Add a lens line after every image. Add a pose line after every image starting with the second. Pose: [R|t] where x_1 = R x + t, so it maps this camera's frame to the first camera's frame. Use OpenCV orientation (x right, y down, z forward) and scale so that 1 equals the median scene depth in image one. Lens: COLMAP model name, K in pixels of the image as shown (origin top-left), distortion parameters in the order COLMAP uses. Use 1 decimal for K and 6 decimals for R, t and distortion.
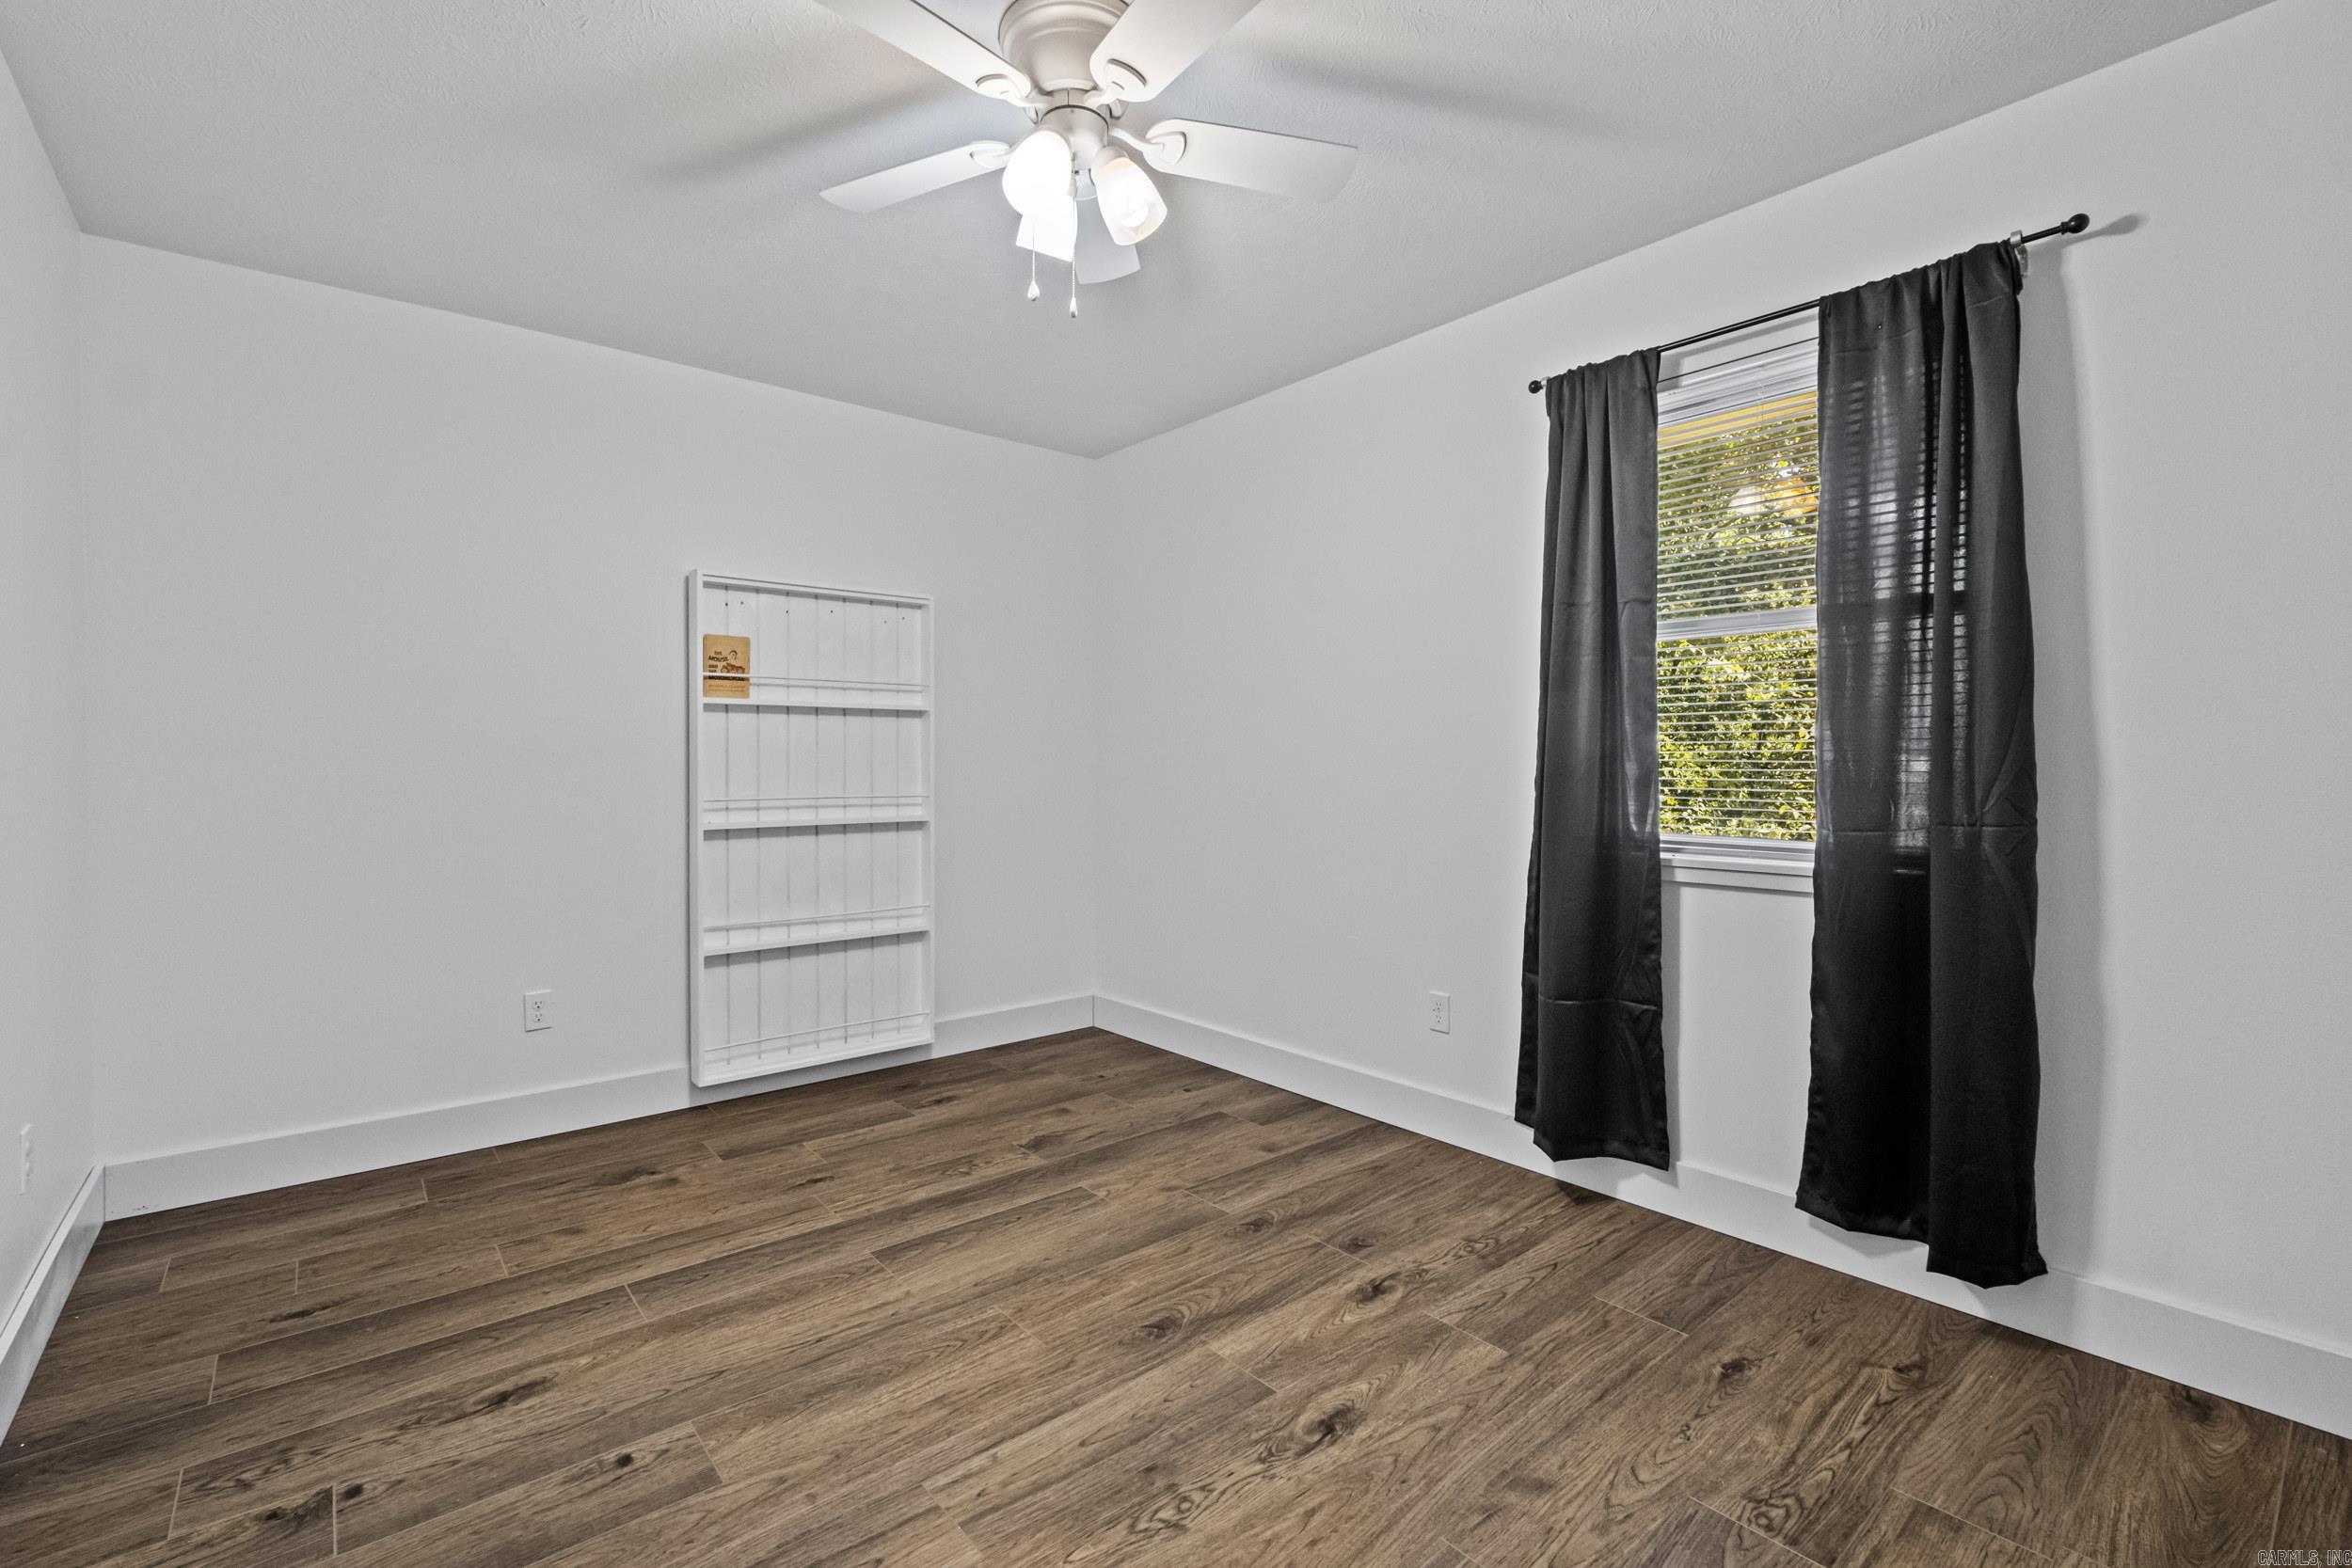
lens RADIAL K [[1037.4, 0, 1164.6], [0, 1037.4, 791.3], [0, 0, 1]] dist [-0.007107, -0.000693]
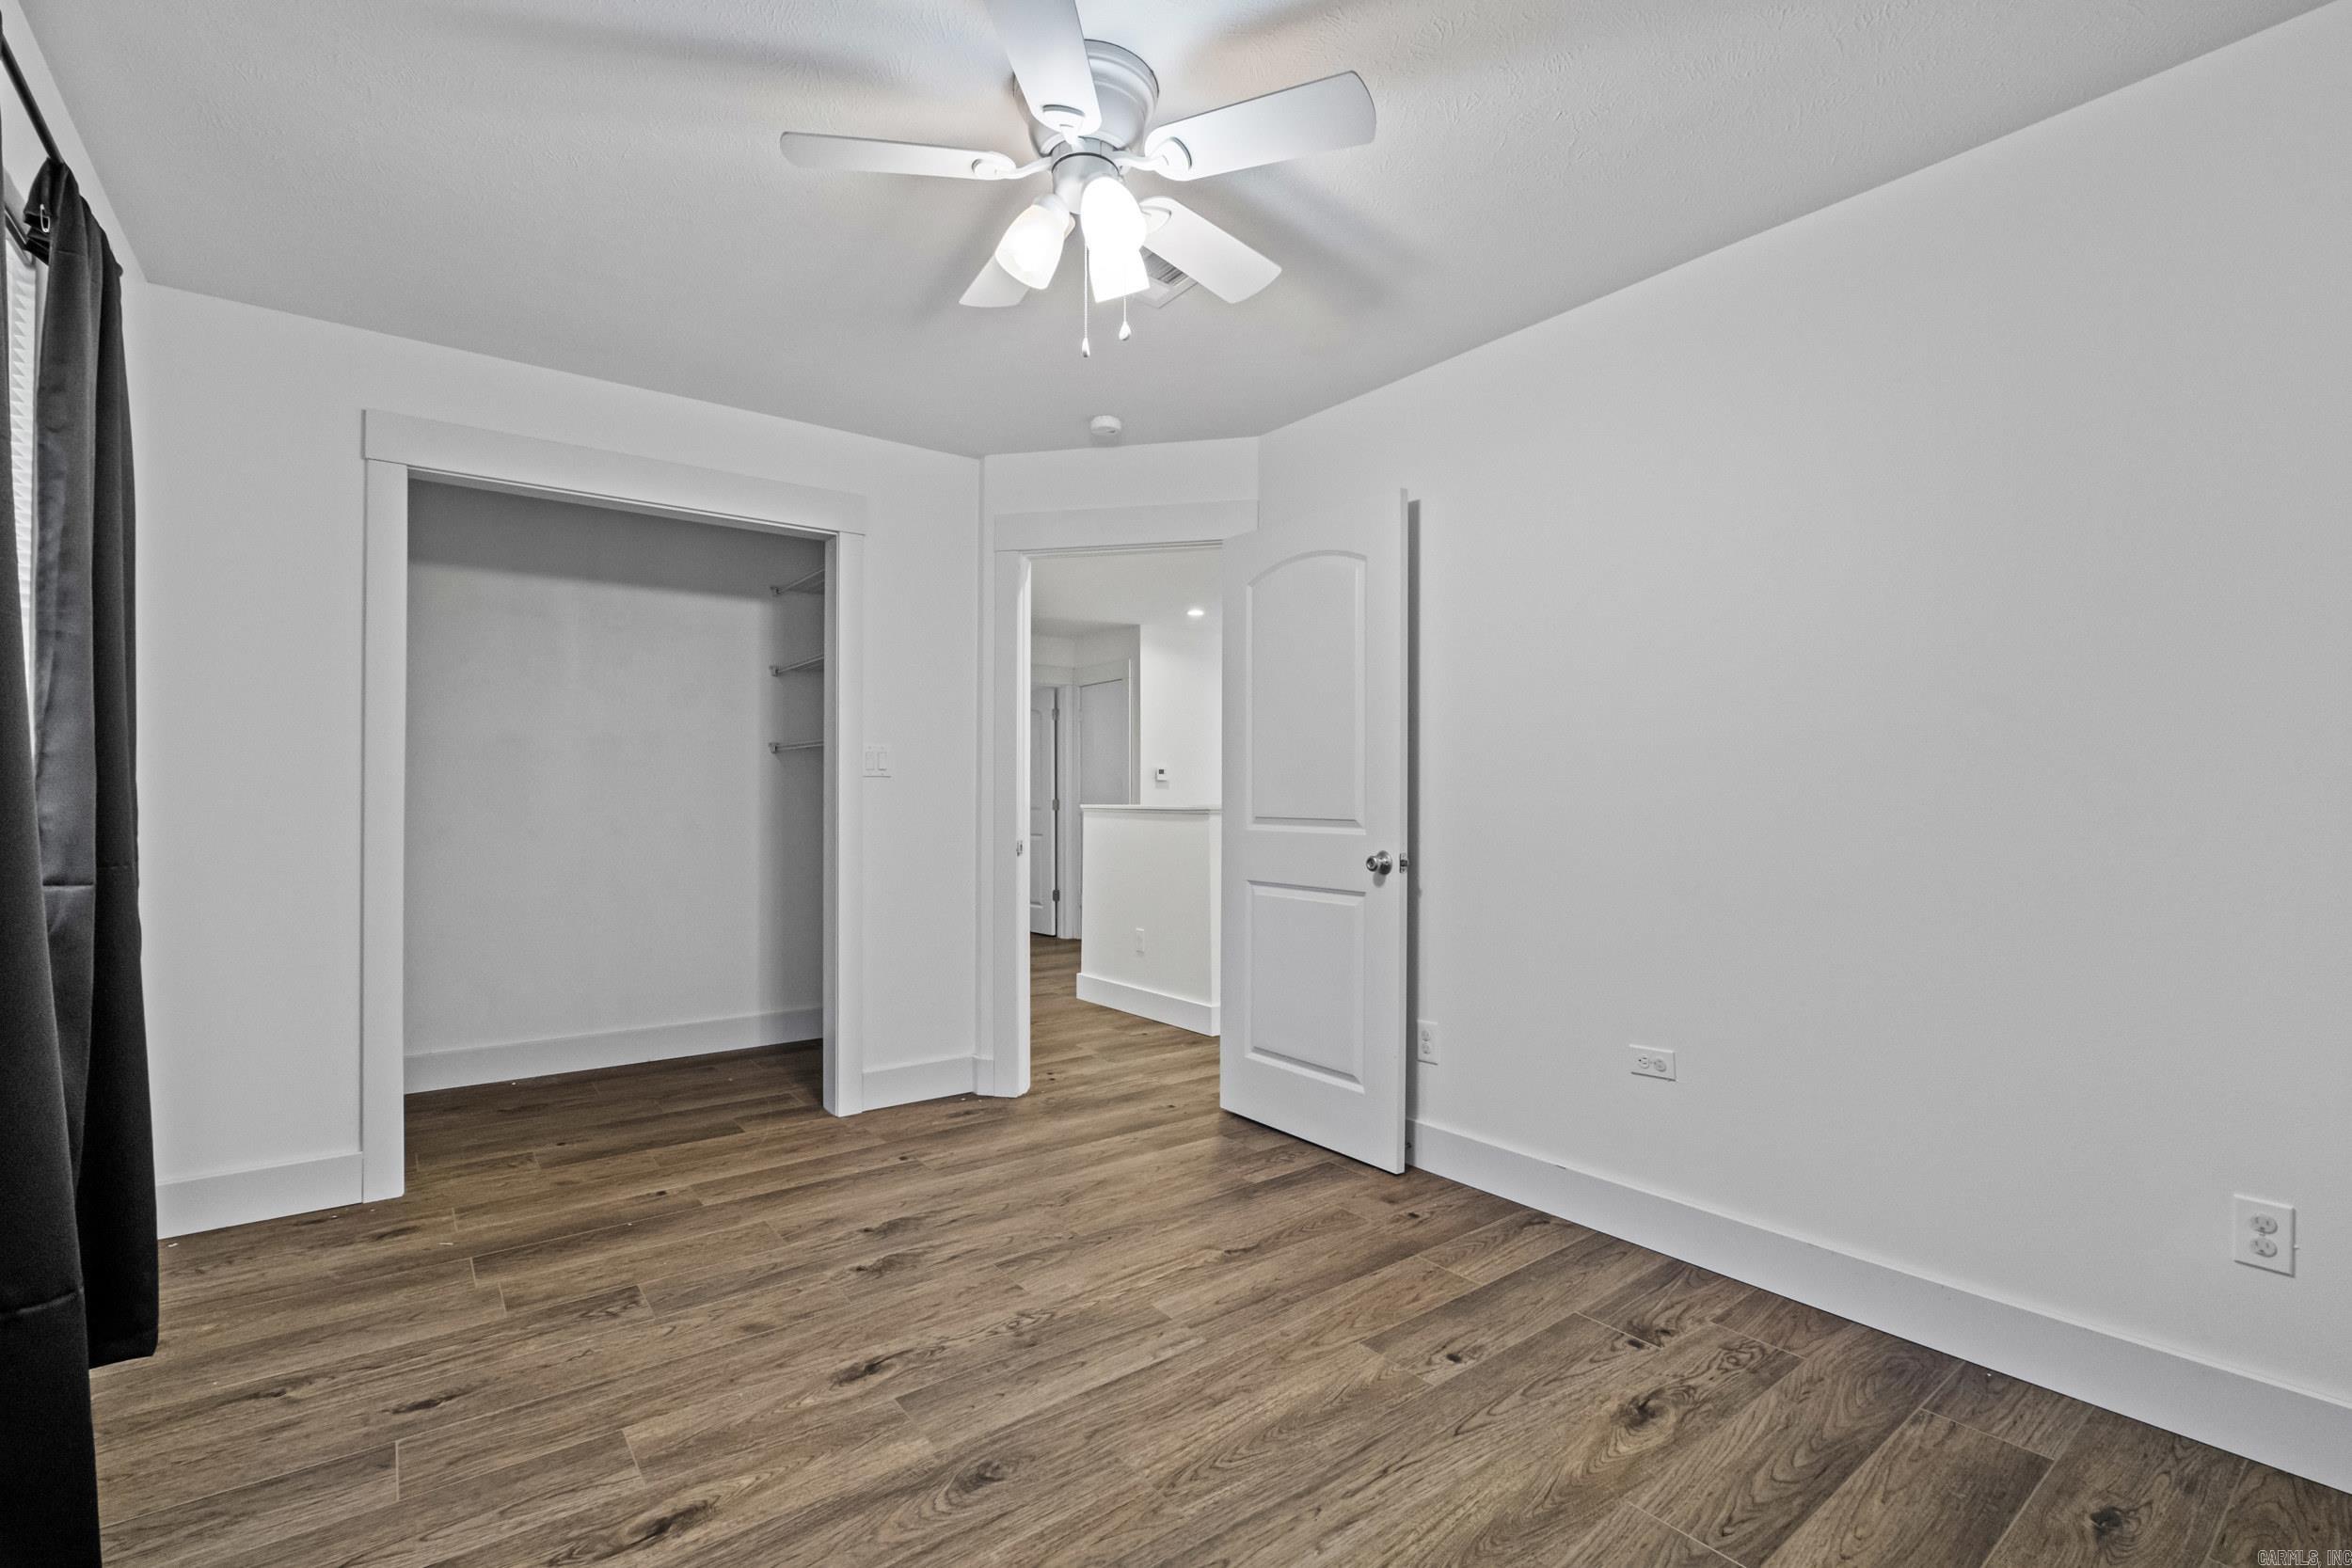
lens RADIAL K [[1024.5, 0, 1156.4], [0, 1024.5, 764.1], [0, 0, 1]] dist [-0.004159, -0.000311]
pose [[-0.998954, 0.005060, 0.045439, -0.209466], [0.004744, 0.999964, -0.007045, -0.050425], [-0.045473, -0.006822, -0.998942, 2.066987]]
